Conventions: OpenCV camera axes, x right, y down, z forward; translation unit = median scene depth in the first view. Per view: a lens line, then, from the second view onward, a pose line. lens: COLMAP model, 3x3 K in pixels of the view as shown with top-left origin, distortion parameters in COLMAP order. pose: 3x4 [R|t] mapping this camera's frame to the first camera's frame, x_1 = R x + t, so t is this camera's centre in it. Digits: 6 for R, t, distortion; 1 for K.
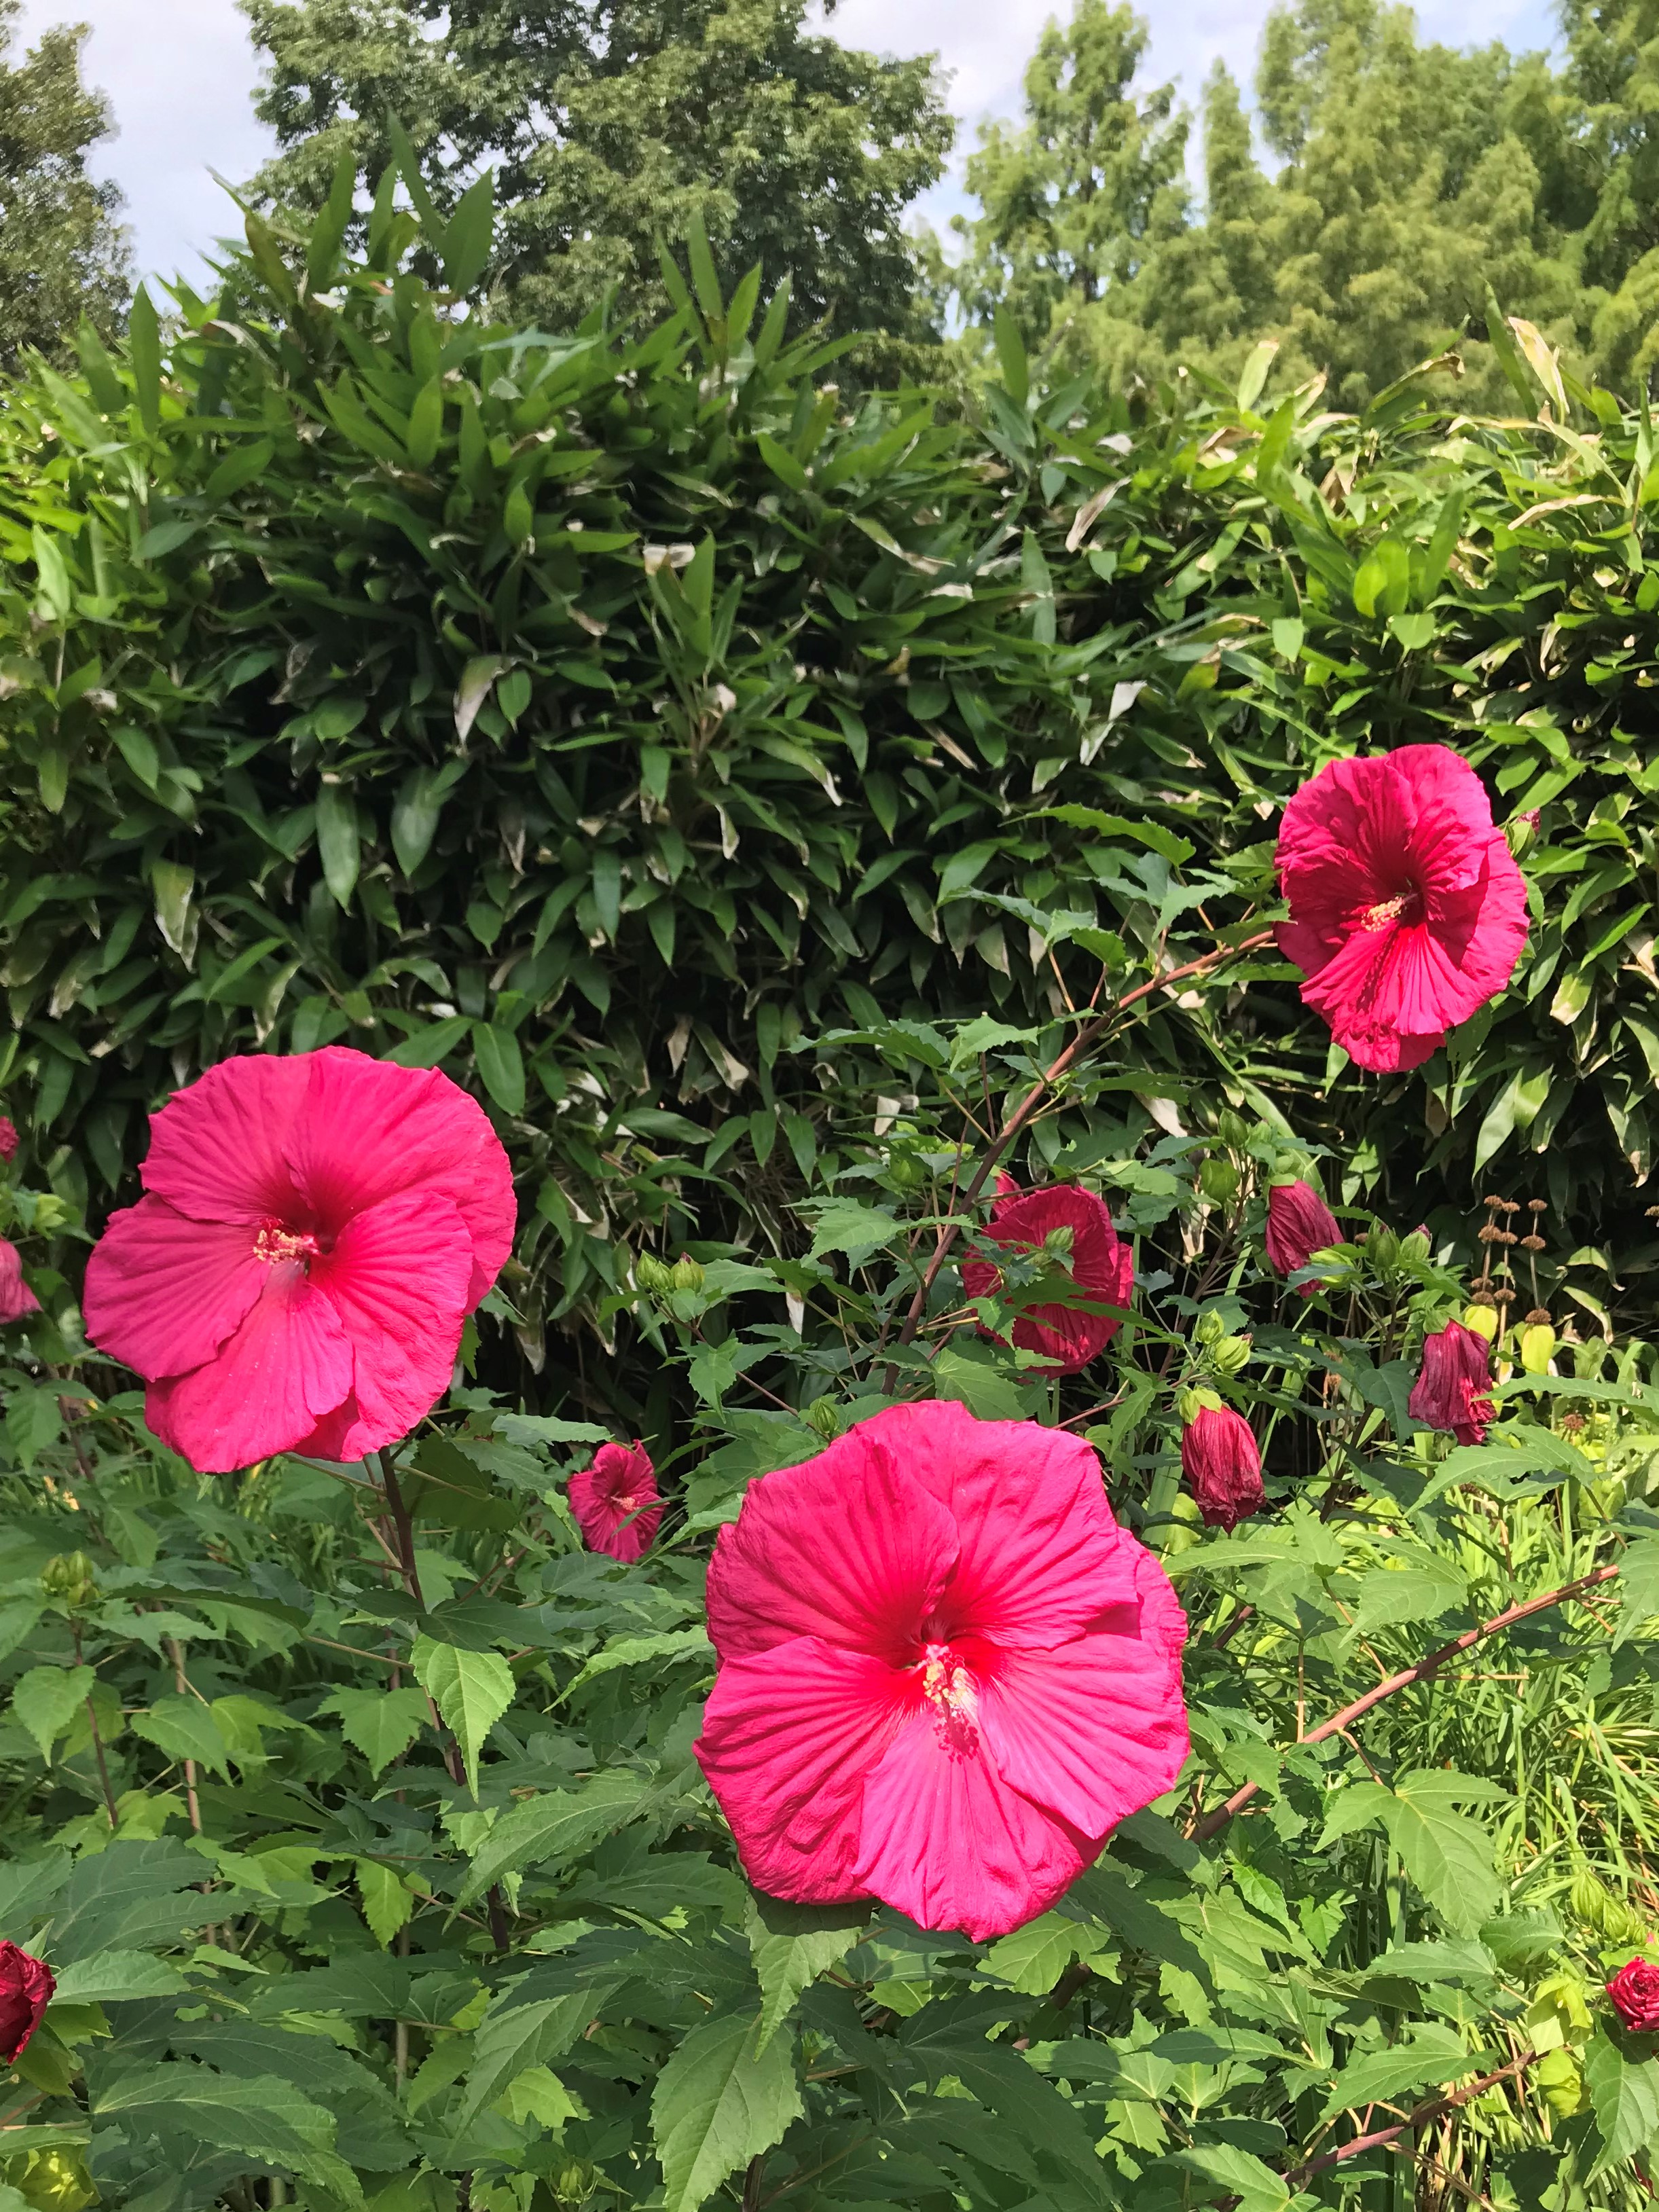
lens RADIAL K [[2953.6, 0, 831.3], [0, 2953.6, 1192.3], [0, 0, 1]] dist [-0.010647, 0.037768]
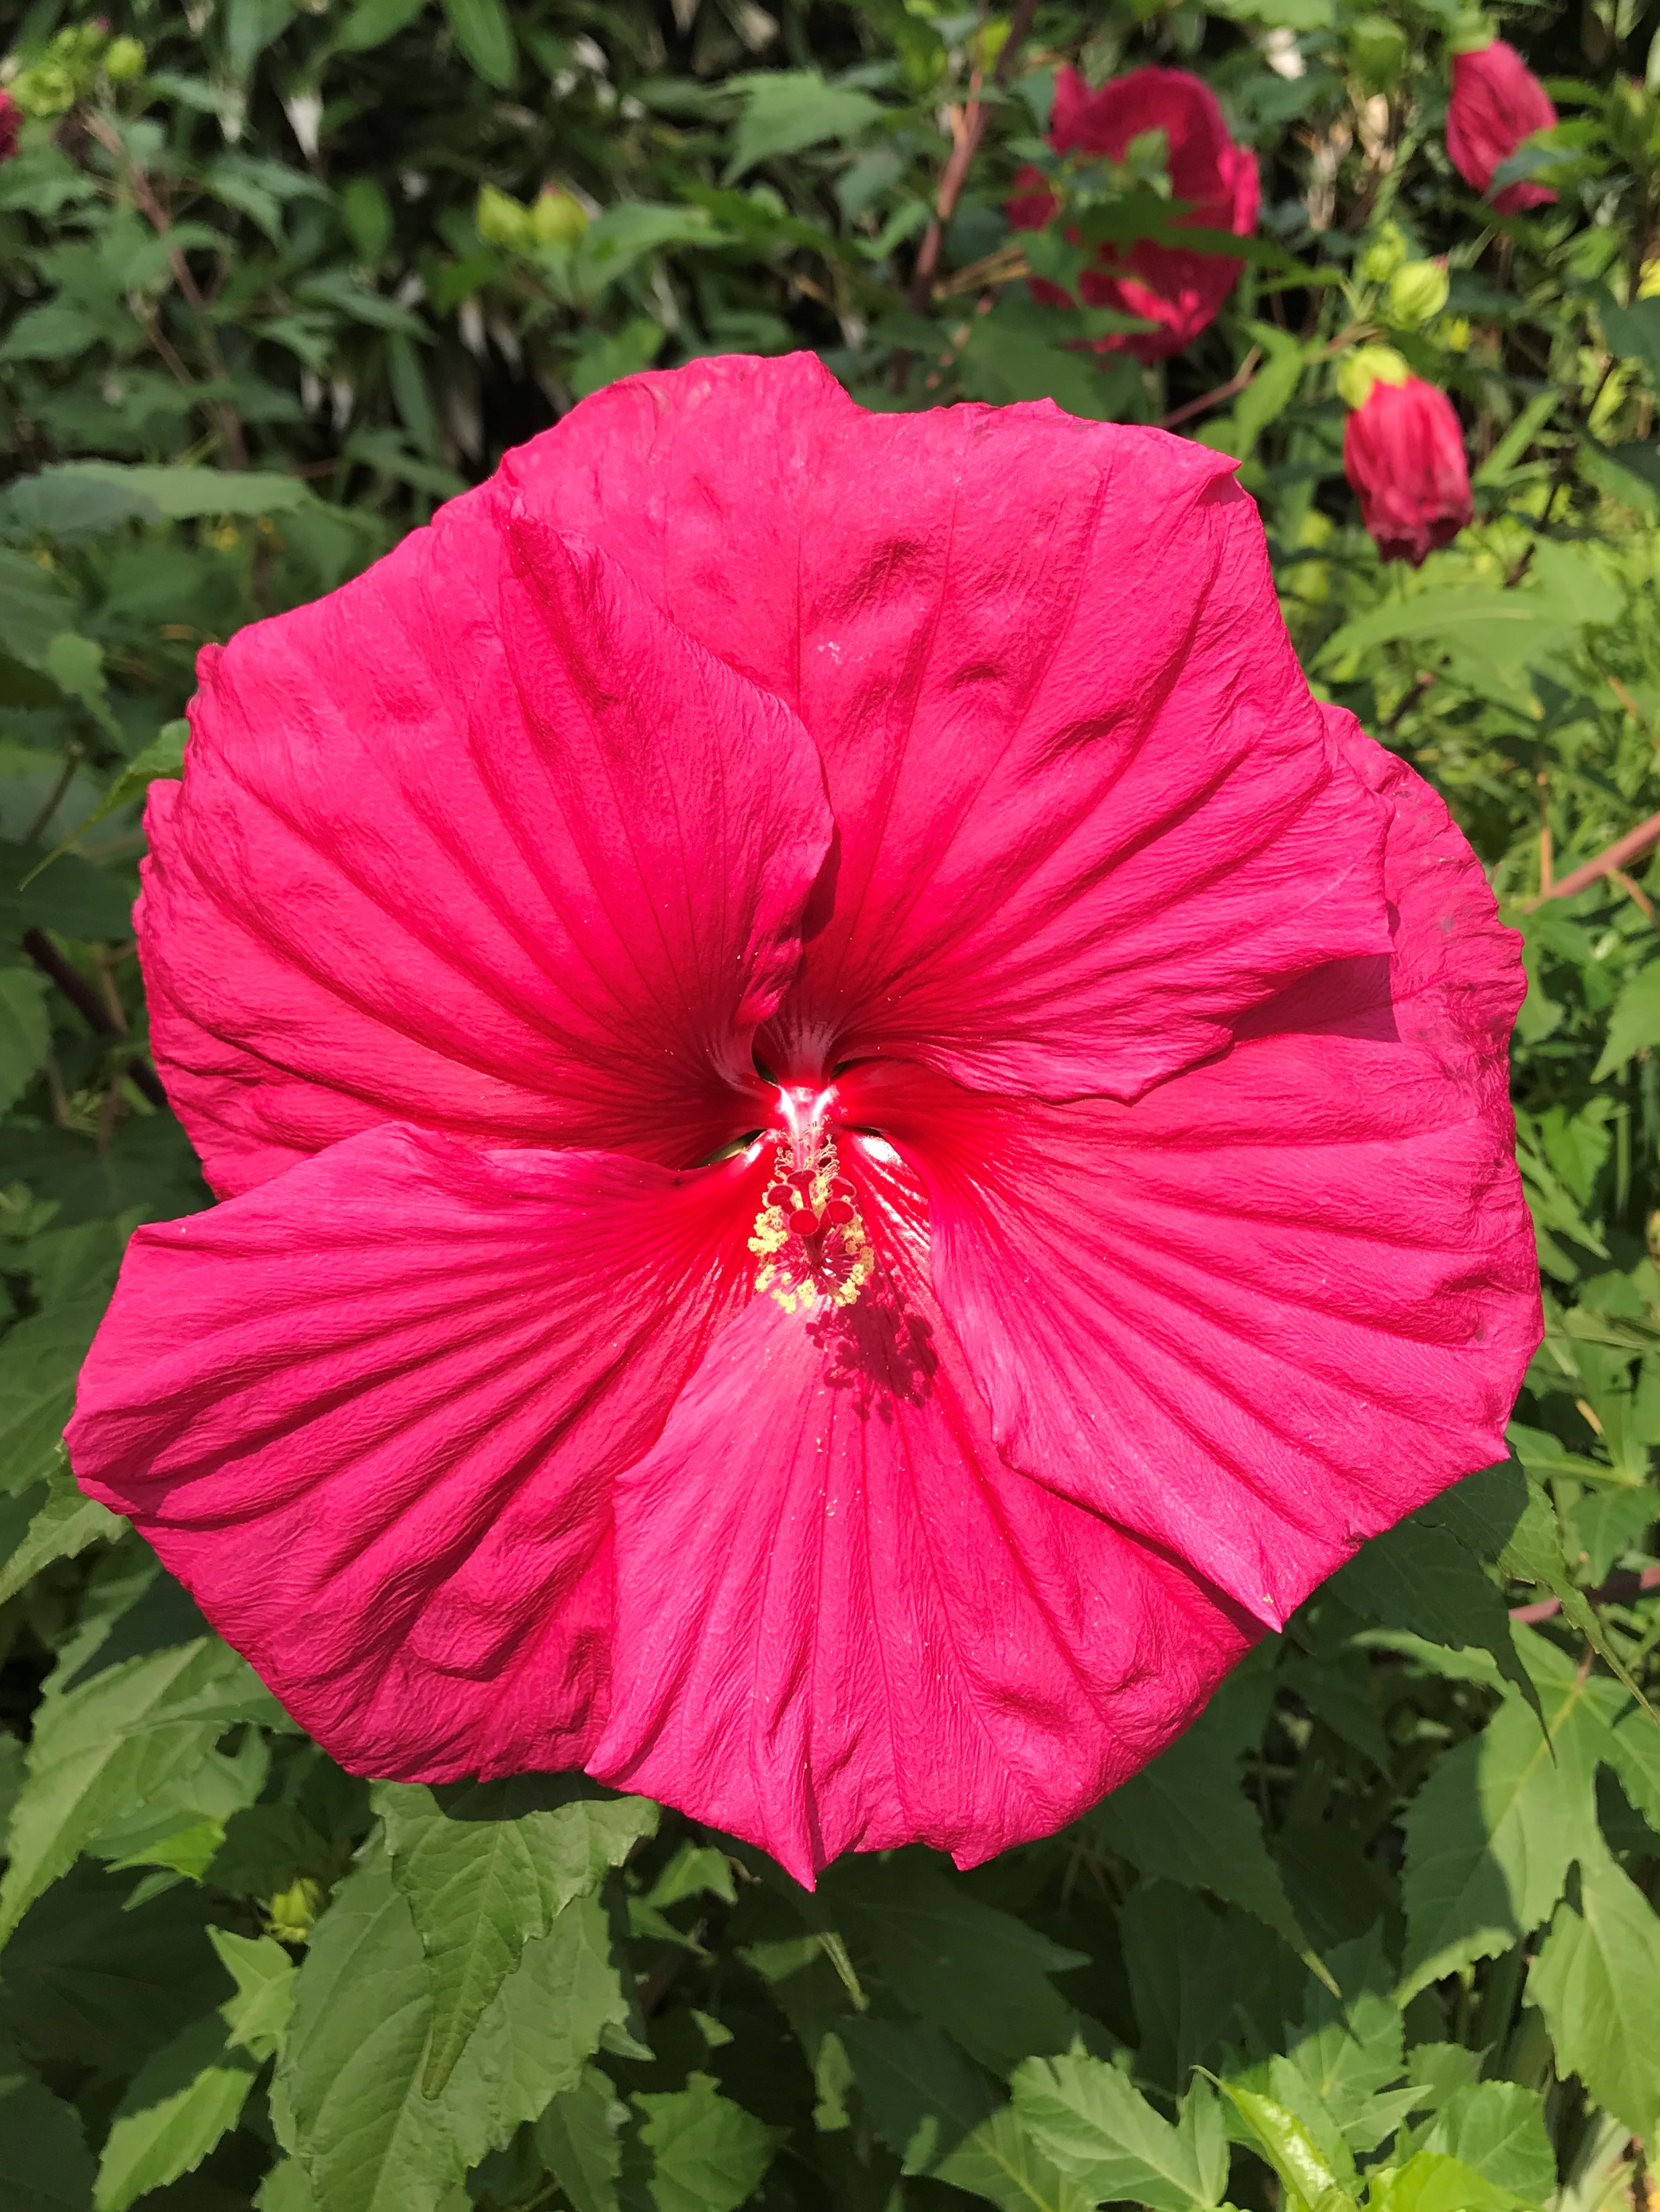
lens RADIAL K [[2954.0, 0, 831.8], [0, 2954.0, 1192.3], [0, 0, 1]] dist [-0.010647, 0.037768]
pose [[0.996768, -0.063385, -0.049347, 0.055877], [0.075832, 0.945145, 0.317728, 0.055132], [0.026501, -0.320443, 0.946897, 0.673083]]
